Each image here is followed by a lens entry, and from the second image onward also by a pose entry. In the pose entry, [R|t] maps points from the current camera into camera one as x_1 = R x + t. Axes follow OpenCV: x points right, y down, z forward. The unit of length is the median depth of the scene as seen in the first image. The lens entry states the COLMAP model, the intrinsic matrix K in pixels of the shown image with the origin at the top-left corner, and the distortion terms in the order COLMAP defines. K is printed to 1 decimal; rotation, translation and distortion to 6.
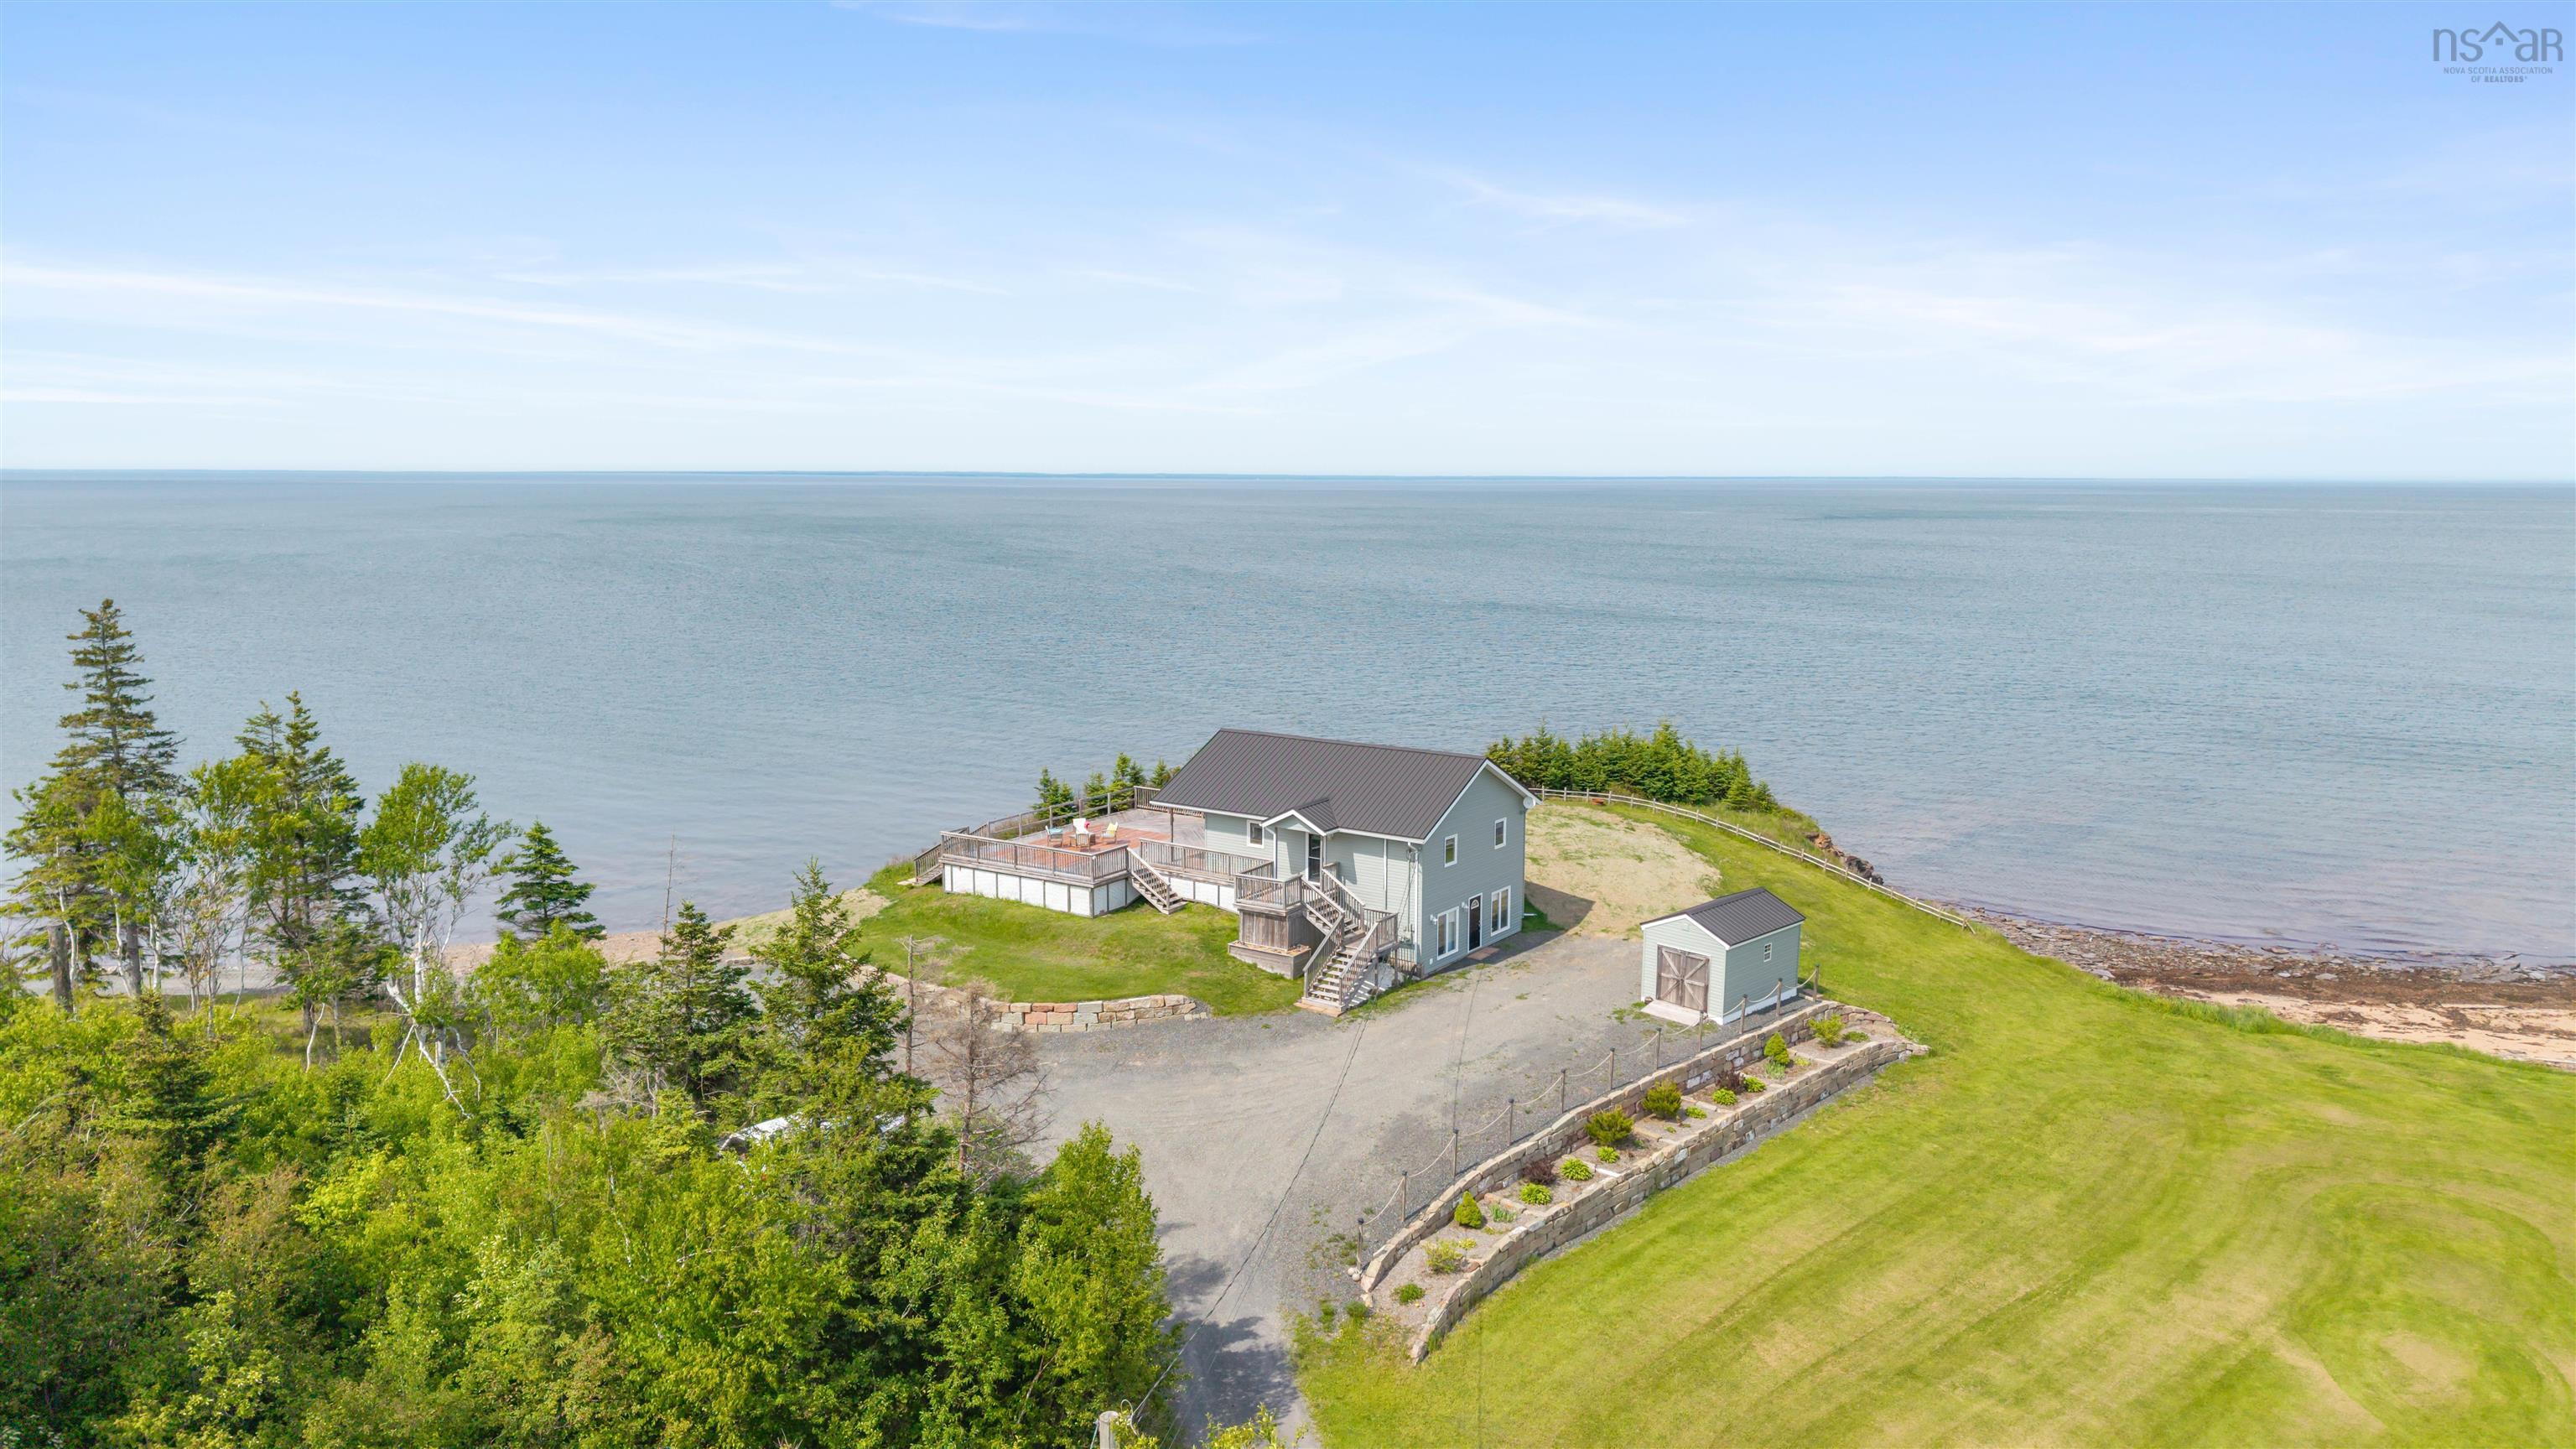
lens RADIAL K [[1731.4, 0, 1288.0], [0, 1731.4, 724.5], [0, 0, 1]] dist [0.032987, -0.047209]
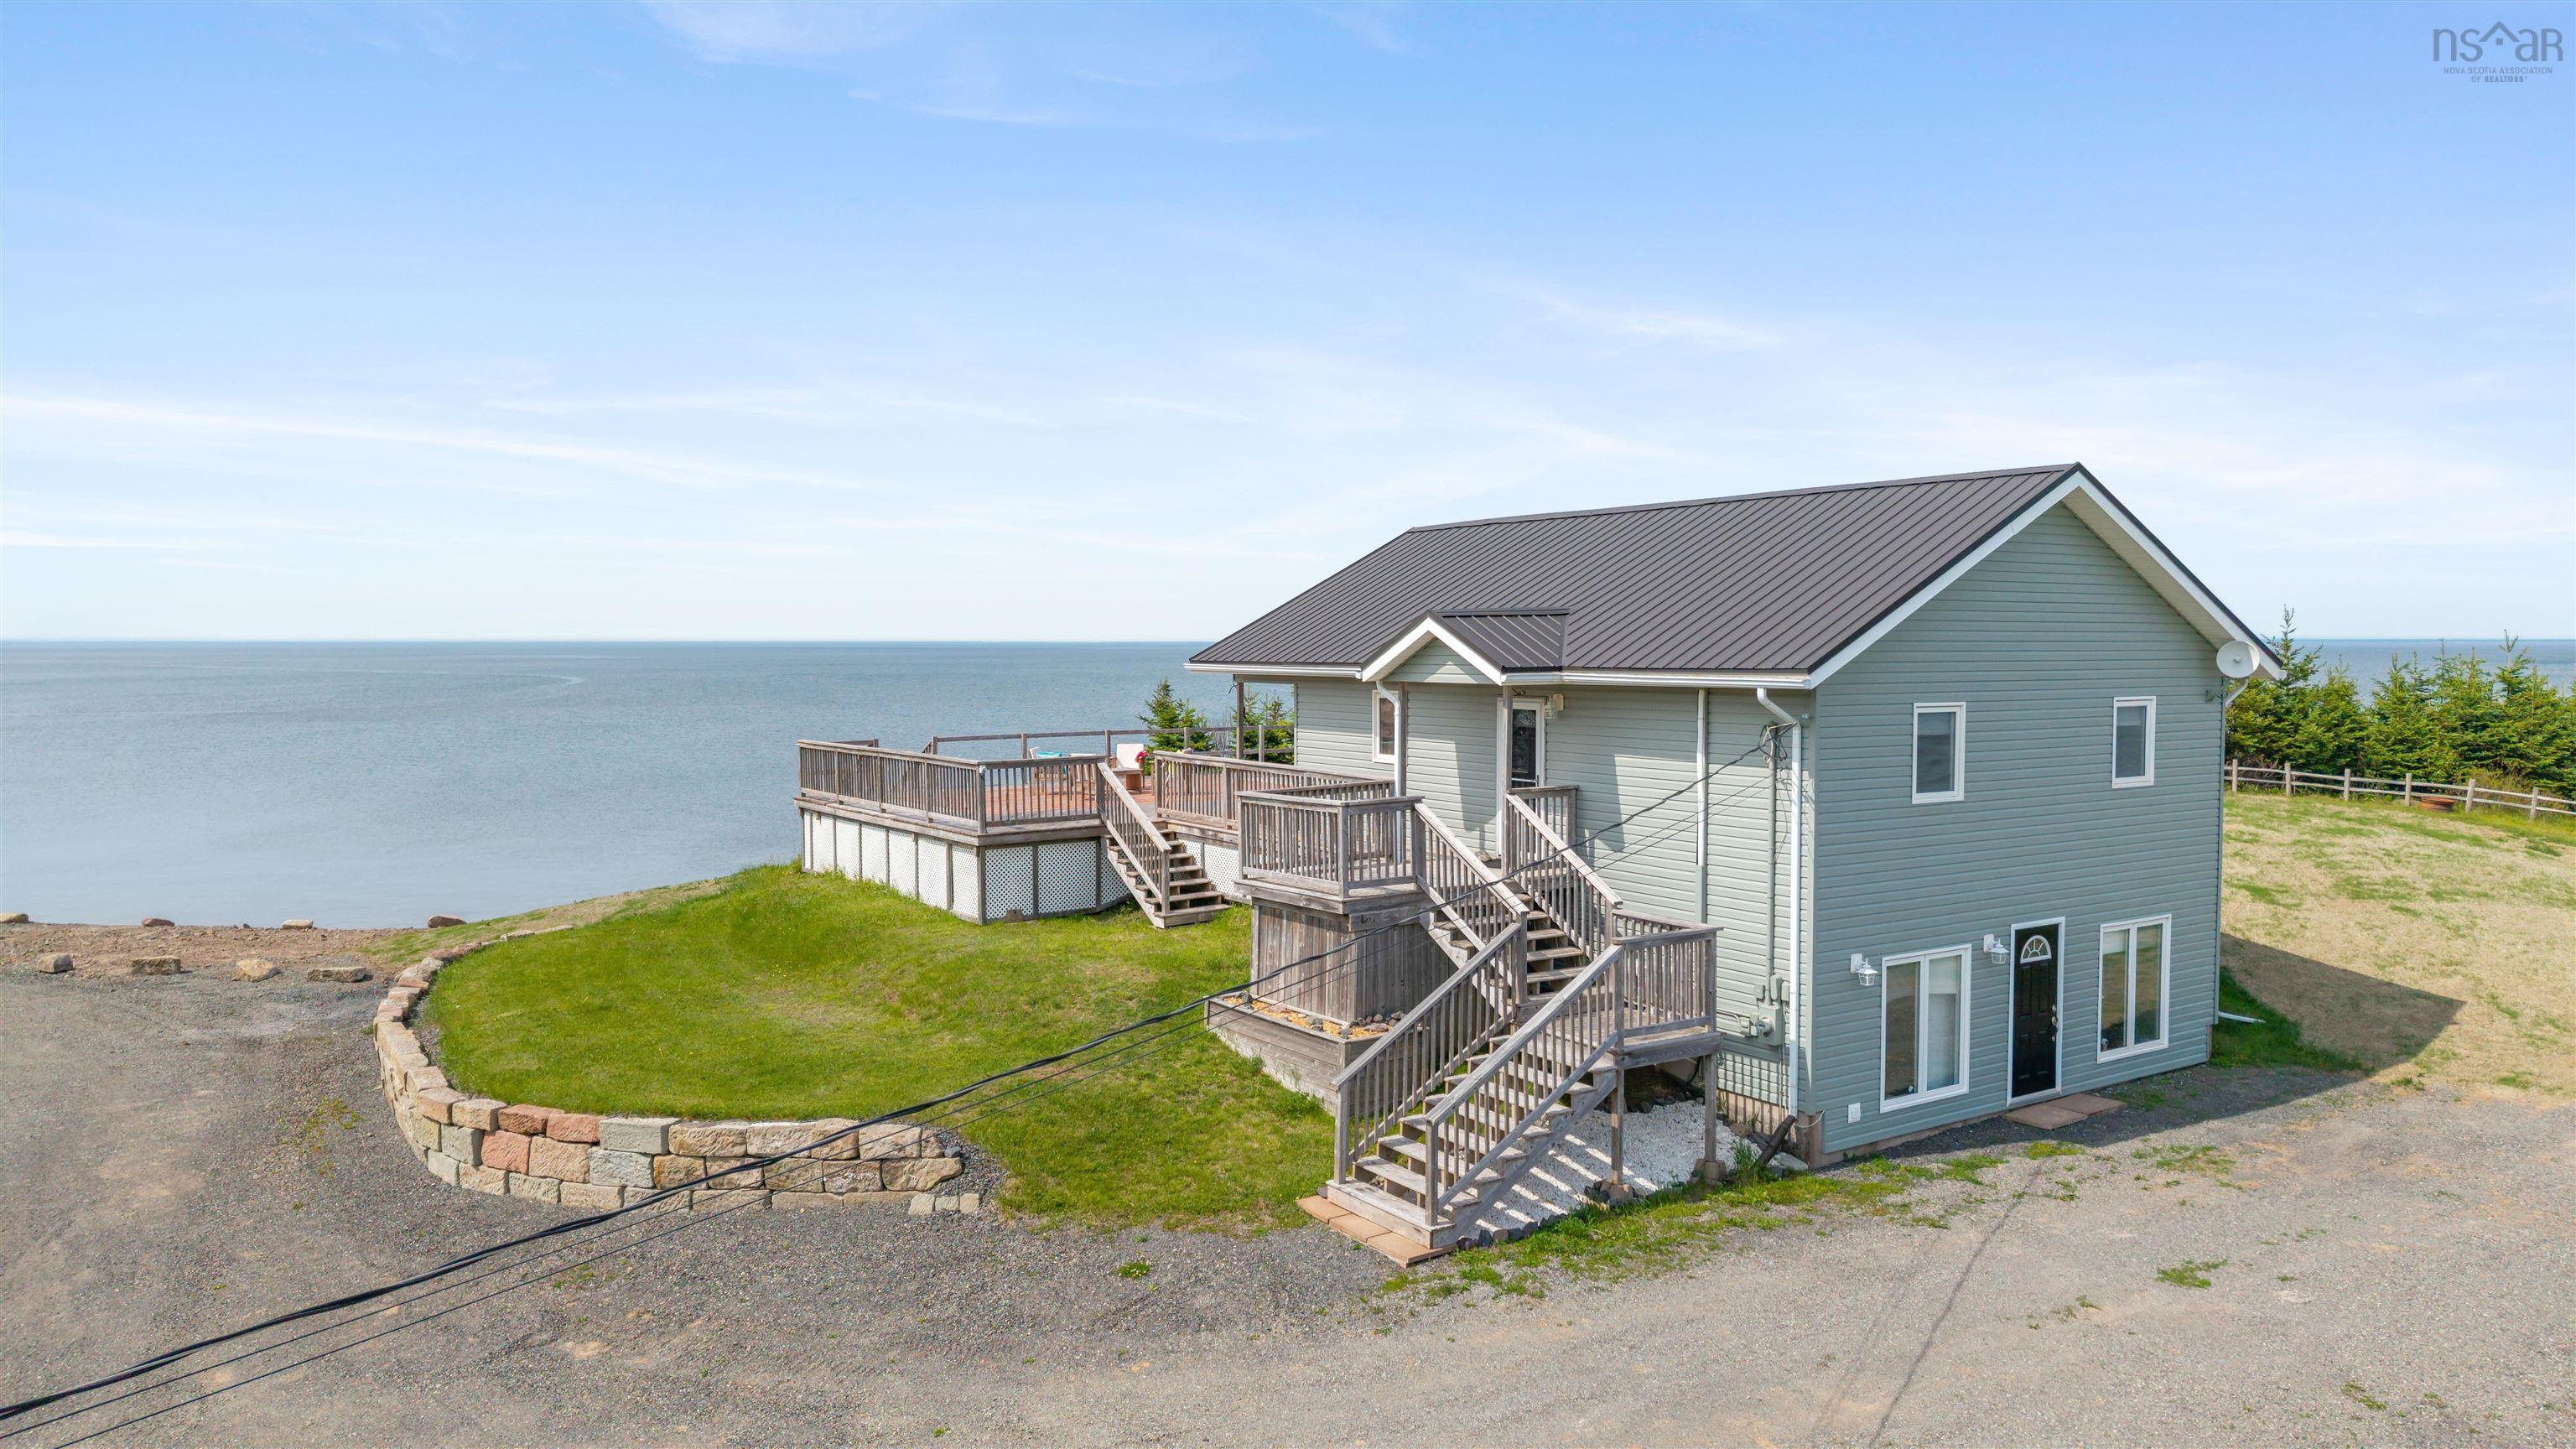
lens RADIAL K [[1731.4, 0, 1288.0], [0, 1731.4, 724.5], [0, 0, 1]] dist [0.032987, -0.047209]
pose [[0.929608, 0.013600, -0.368299, 0.099822], [-0.049873, 0.994769, -0.089149, 0.100287], [0.365160, 0.101242, 0.925423, 0.670185]]
